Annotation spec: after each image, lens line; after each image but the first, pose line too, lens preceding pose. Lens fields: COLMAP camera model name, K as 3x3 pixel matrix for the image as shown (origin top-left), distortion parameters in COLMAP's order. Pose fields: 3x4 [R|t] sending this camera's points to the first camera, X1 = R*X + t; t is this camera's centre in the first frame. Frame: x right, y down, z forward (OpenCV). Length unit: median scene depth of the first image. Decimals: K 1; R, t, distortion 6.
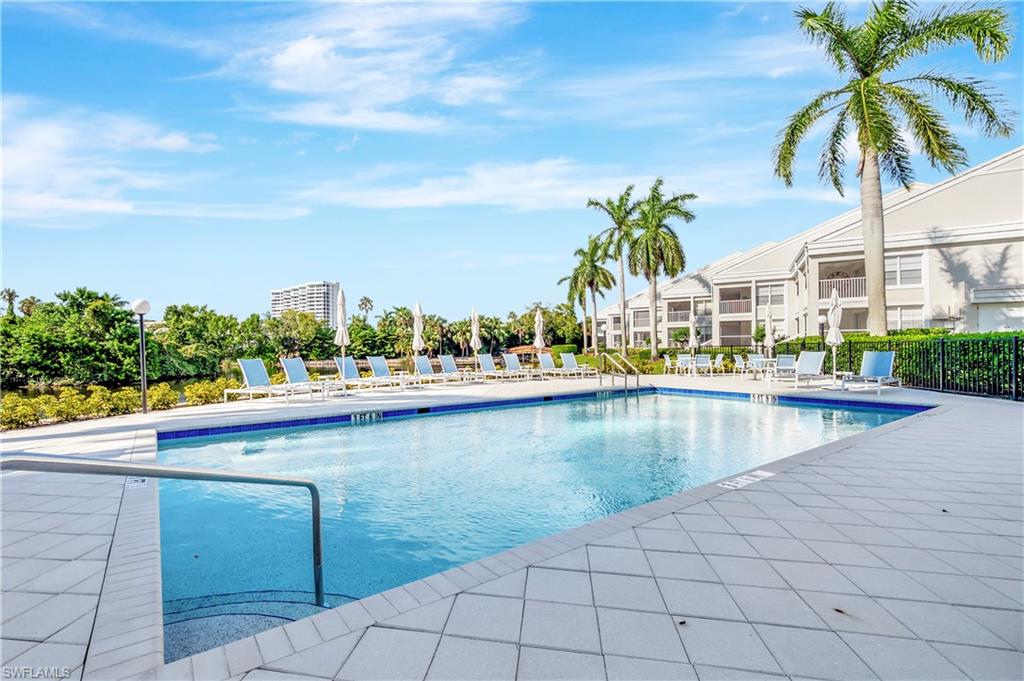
lens RADIAL K [[443.6, 0, 500.0], [0, 443.6, 353.8], [0, 0, 1]] dist [-0.002844, -0.000388]
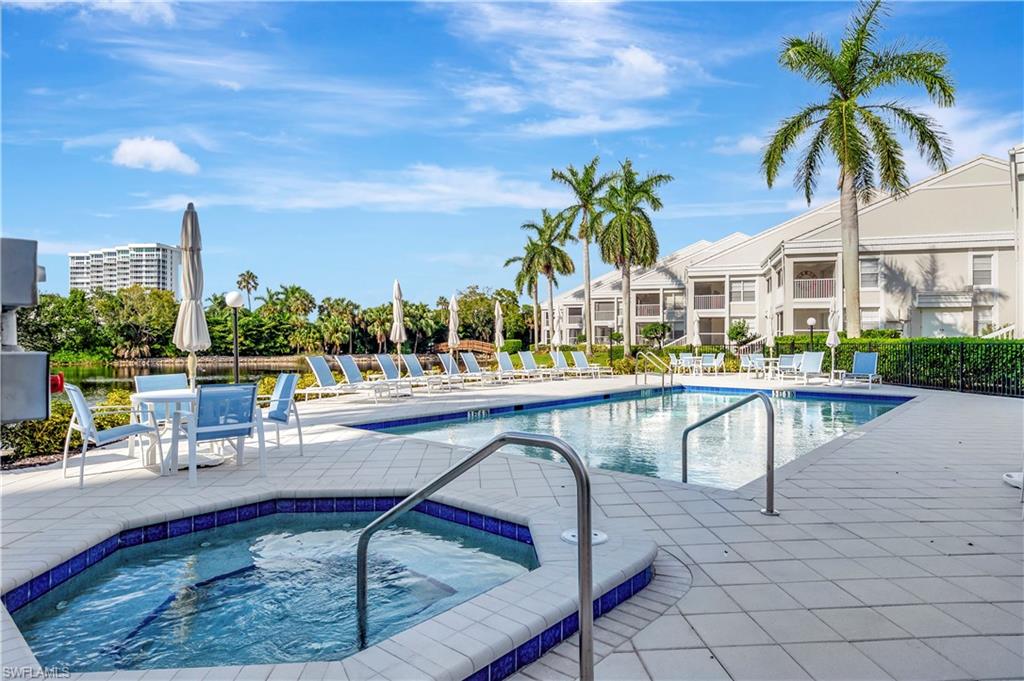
lens RADIAL K [[612.3, 0, 515.4], [0, 612.3, 346.6], [0, 0, 1]] dist [-0.015897, 0.001538]
pose [[0.964173, 0.009339, 0.265109, -0.193585], [-0.008052, 0.999950, -0.005940, -0.001457], [-0.265152, 0.003593, 0.964200, -0.125377]]
